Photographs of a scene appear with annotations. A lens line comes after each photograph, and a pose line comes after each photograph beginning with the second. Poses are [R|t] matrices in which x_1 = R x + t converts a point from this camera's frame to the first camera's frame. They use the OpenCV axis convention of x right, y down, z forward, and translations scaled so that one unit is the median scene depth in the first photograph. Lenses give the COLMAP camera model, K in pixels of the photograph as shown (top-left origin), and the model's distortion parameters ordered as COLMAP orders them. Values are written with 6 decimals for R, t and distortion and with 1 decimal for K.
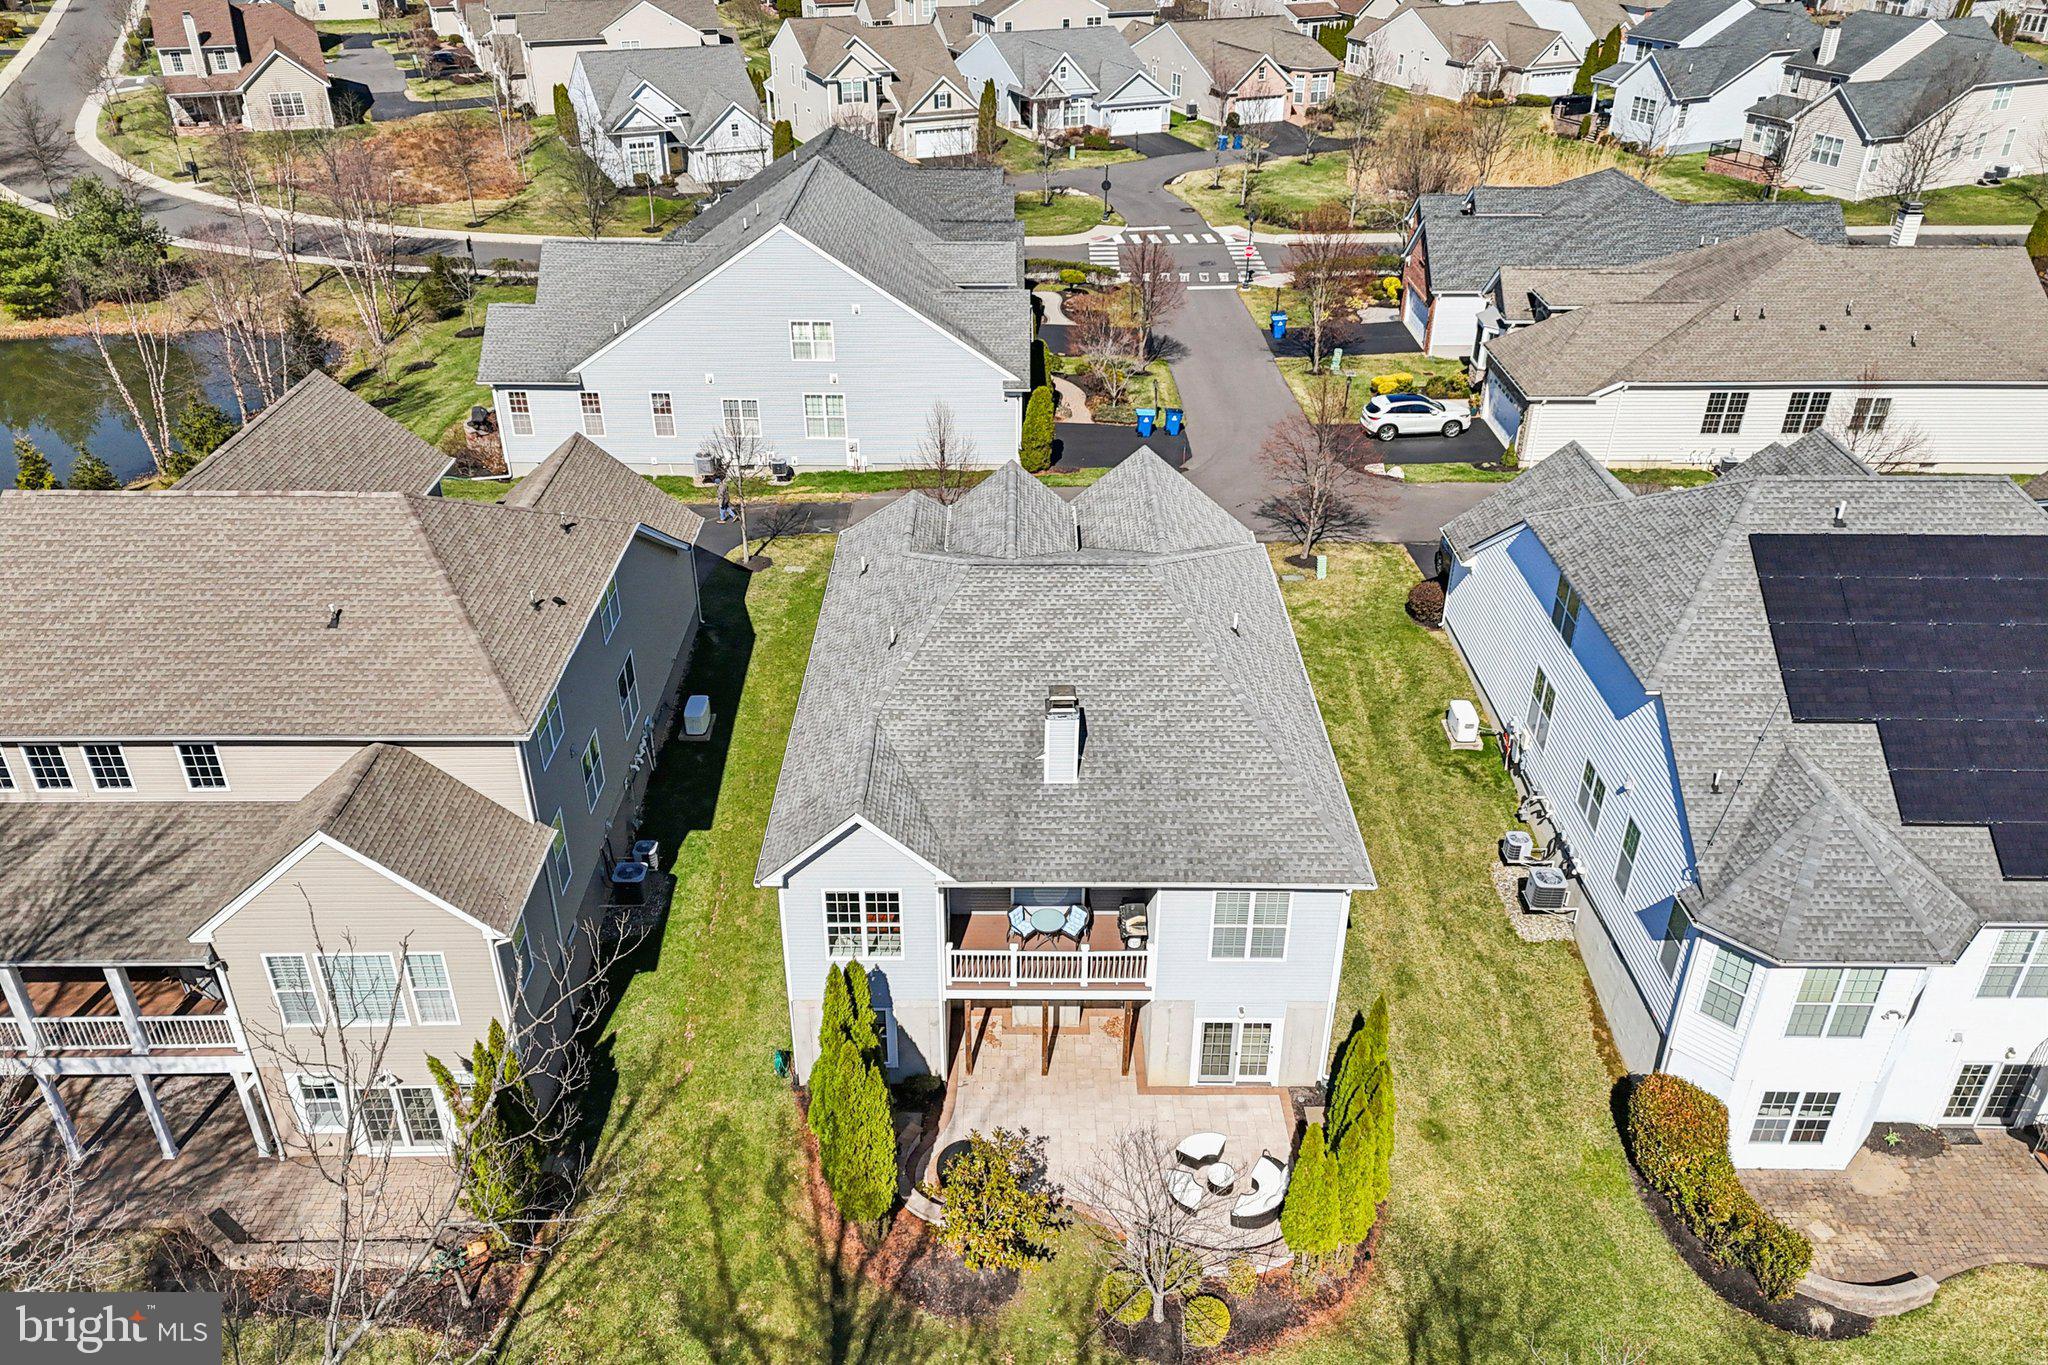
lens RADIAL K [[1486.7, 0, 1024.0], [0, 1486.7, 682.5], [0, 0, 1]] dist [0.016726, 0.002063]
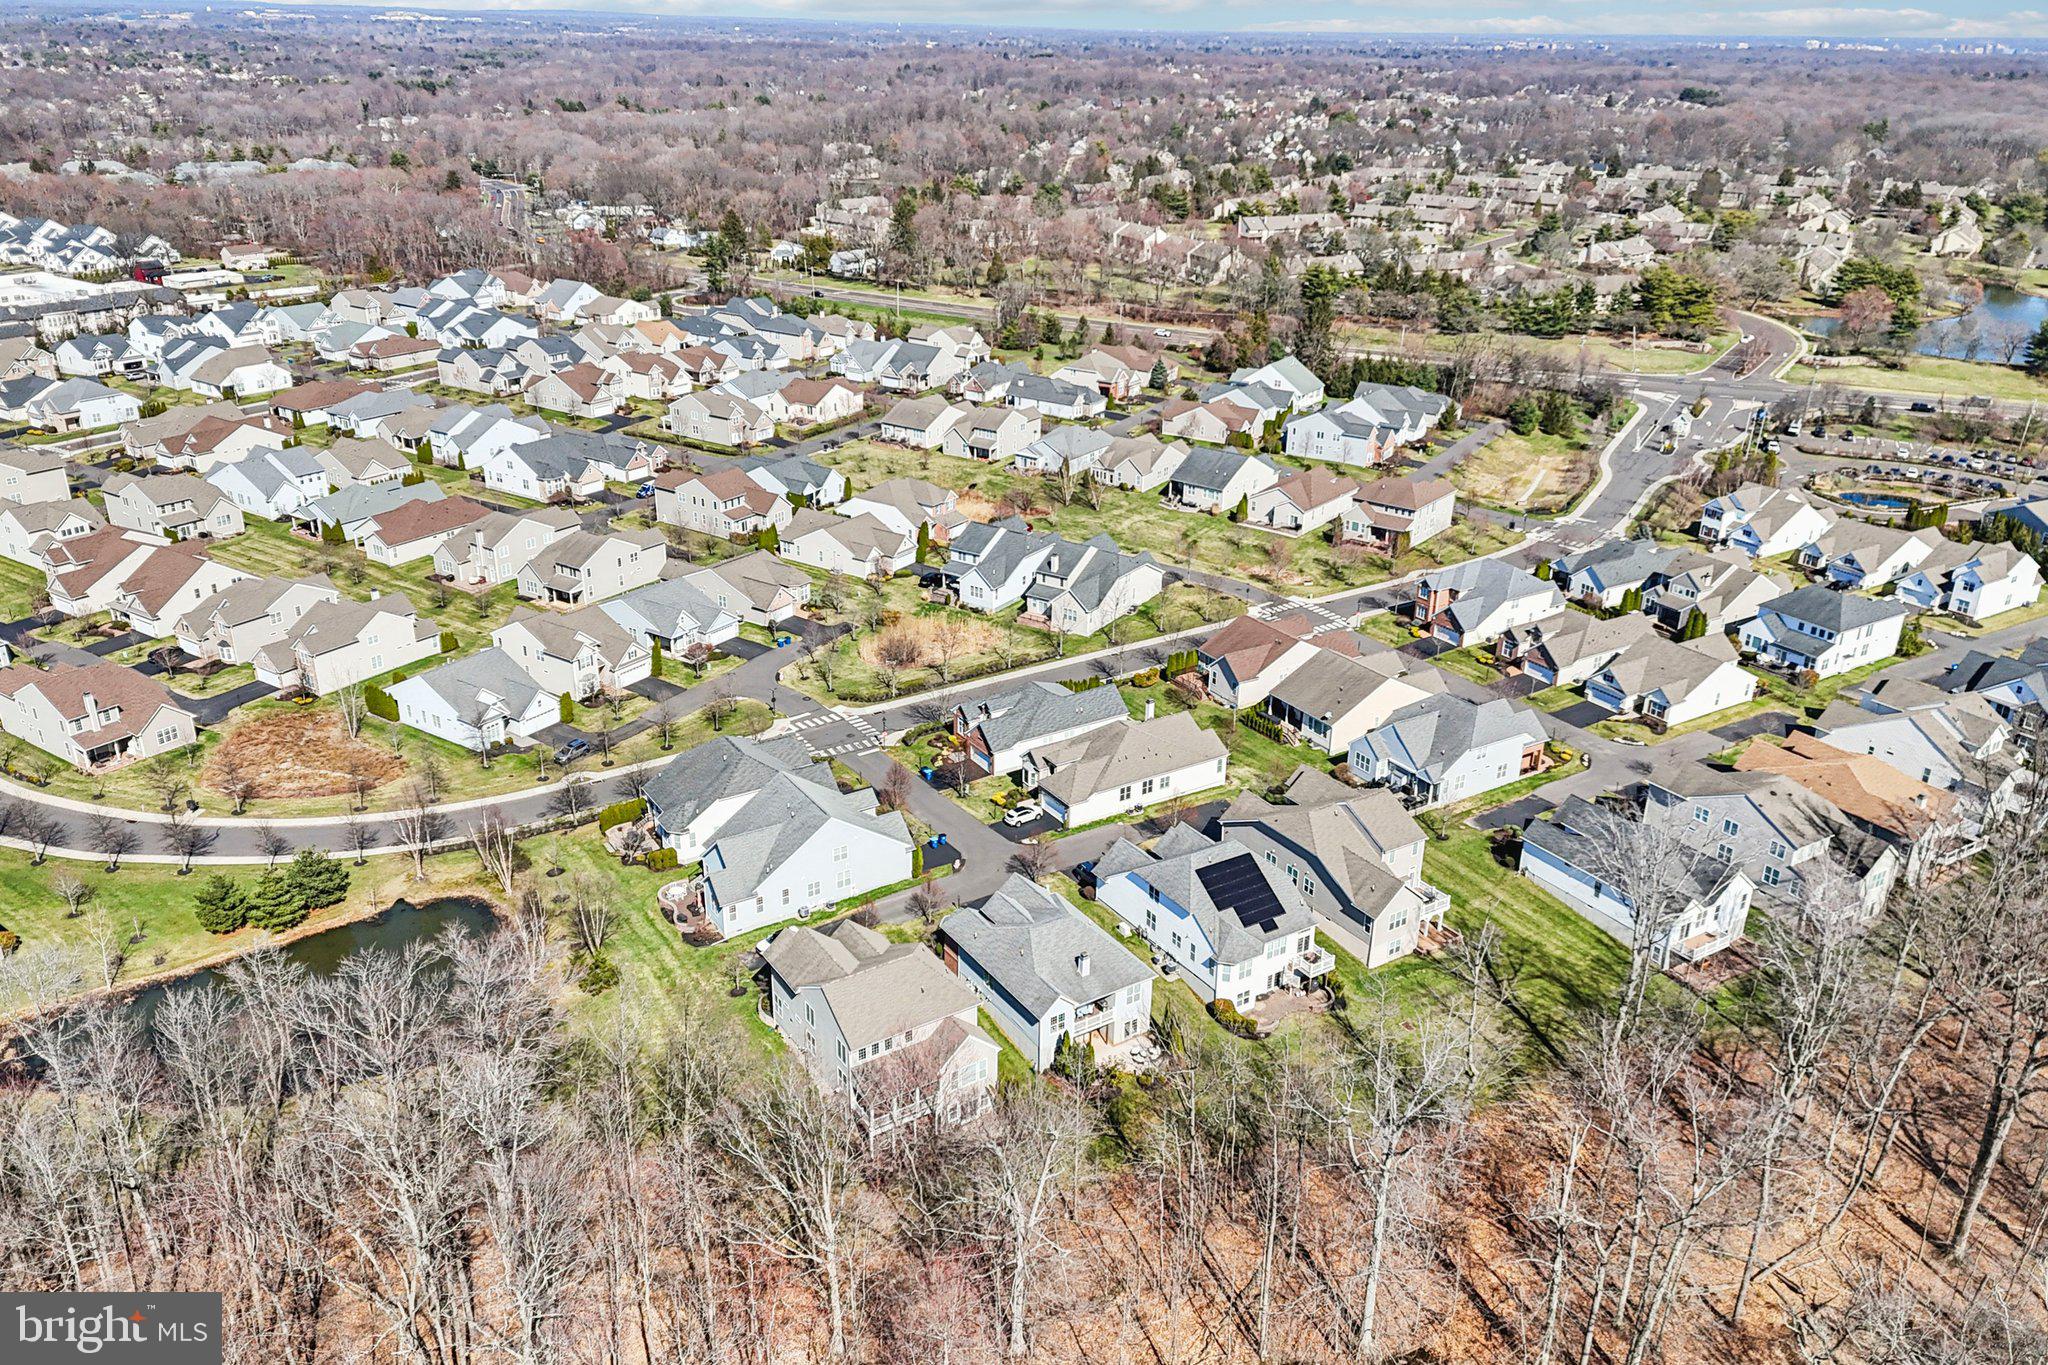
lens RADIAL K [[1486.7, 0, 1024.0], [0, 1486.7, 682.5], [0, 0, 1]] dist [0.016726, 0.002063]
pose [[0.836778, -0.200968, 0.509328, -1.956382], [0.259737, 0.964577, -0.046126, -0.541097], [-0.482017, 0.170888, 0.859335, -2.471160]]
